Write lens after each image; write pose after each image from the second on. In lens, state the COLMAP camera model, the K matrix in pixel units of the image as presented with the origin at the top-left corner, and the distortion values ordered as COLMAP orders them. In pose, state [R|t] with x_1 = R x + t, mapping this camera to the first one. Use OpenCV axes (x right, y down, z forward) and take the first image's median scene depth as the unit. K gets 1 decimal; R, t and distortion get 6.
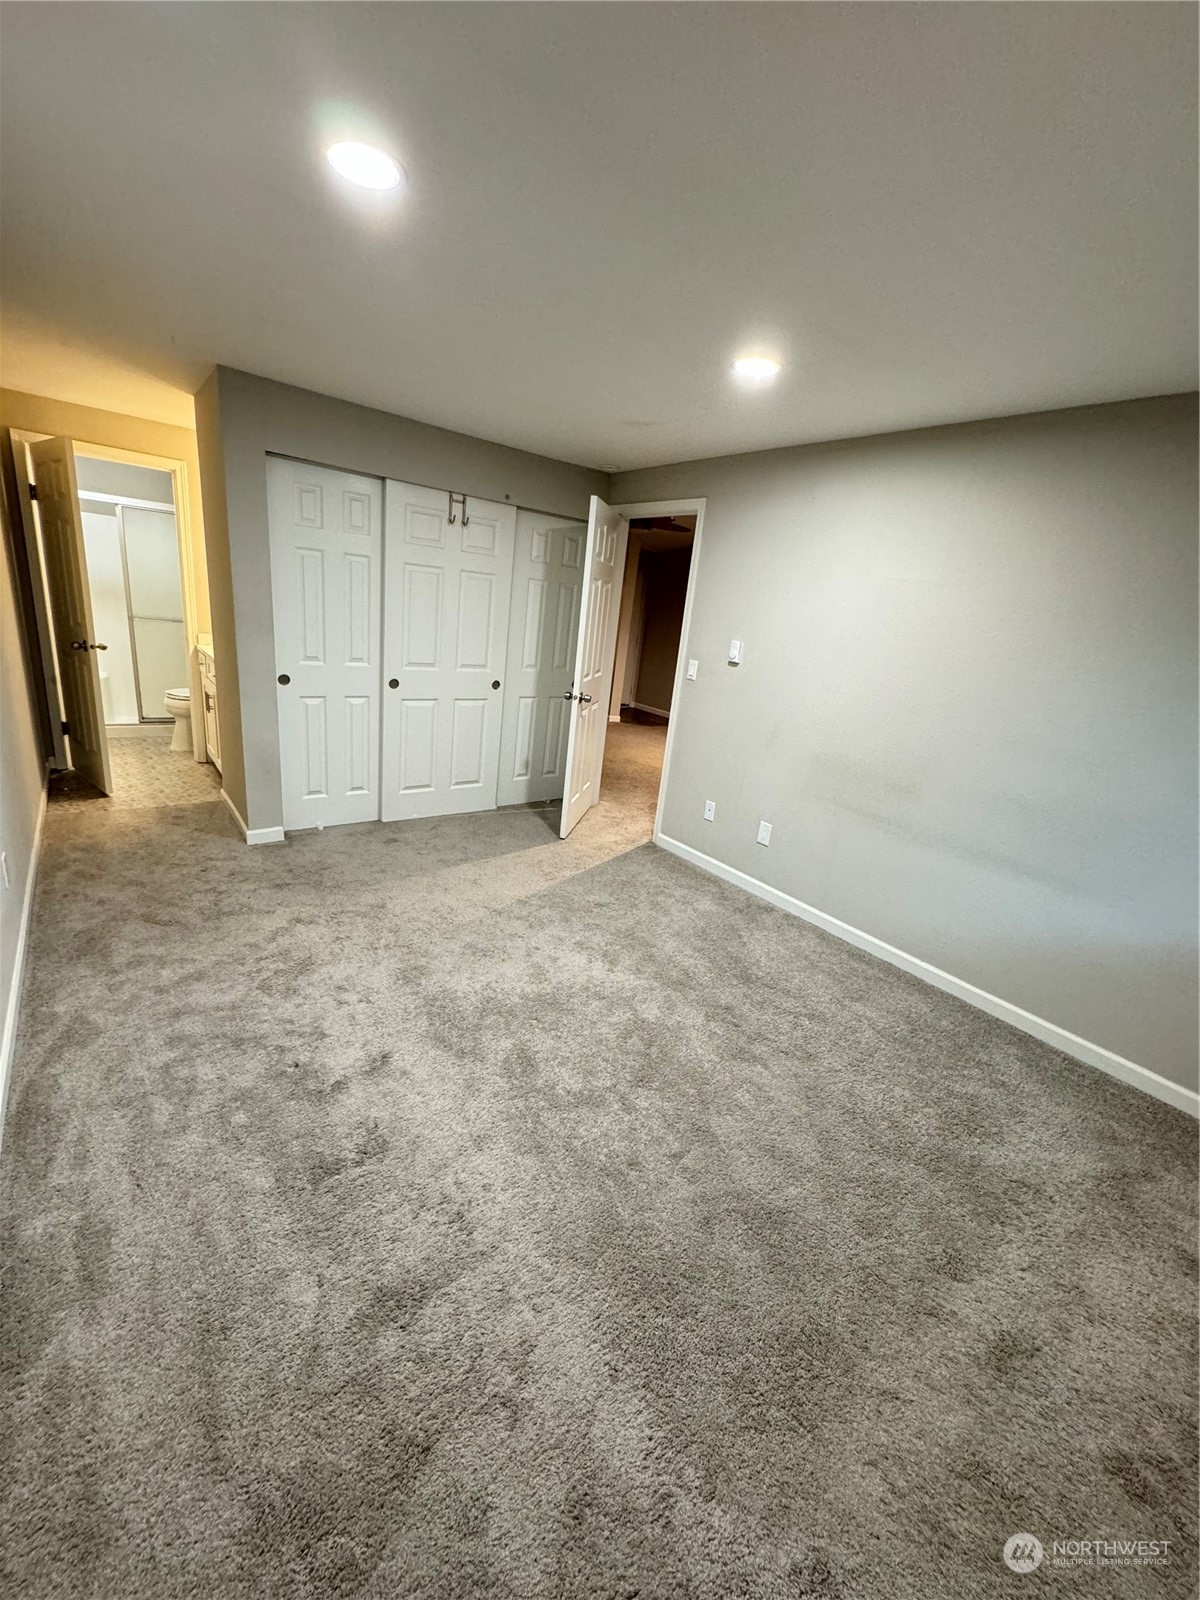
lens RADIAL K [[636.3, 0, 596.5], [0, 636.3, 804.3], [0, 0, 1]] dist [0.001095, -0.000020]
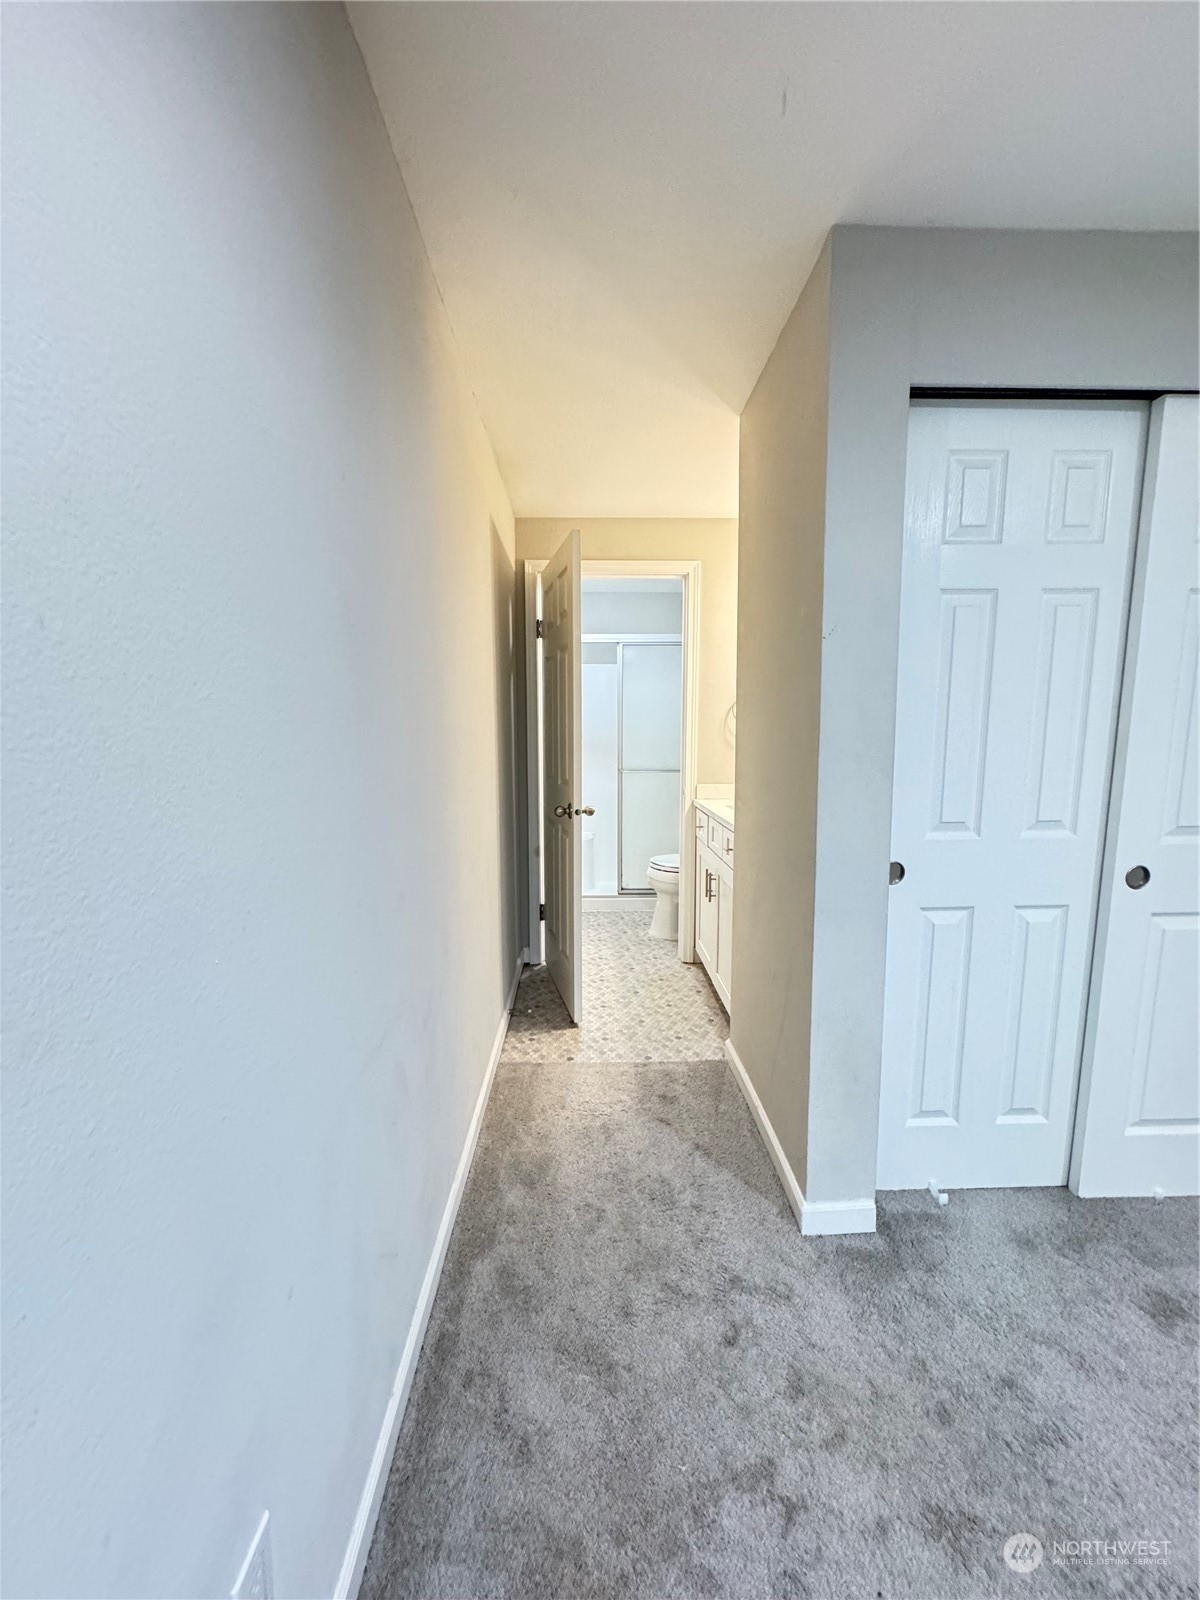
lens RADIAL K [[636.3, 0, 601.0], [0, 636.3, 803.2], [0, 0, 1]] dist [0.001095, -0.000020]
pose [[0.805549, -0.037595, -0.591336, -0.349952], [-0.086409, 0.979863, -0.180006, -0.130811], [0.586195, 0.196100, 0.786079, 0.454658]]
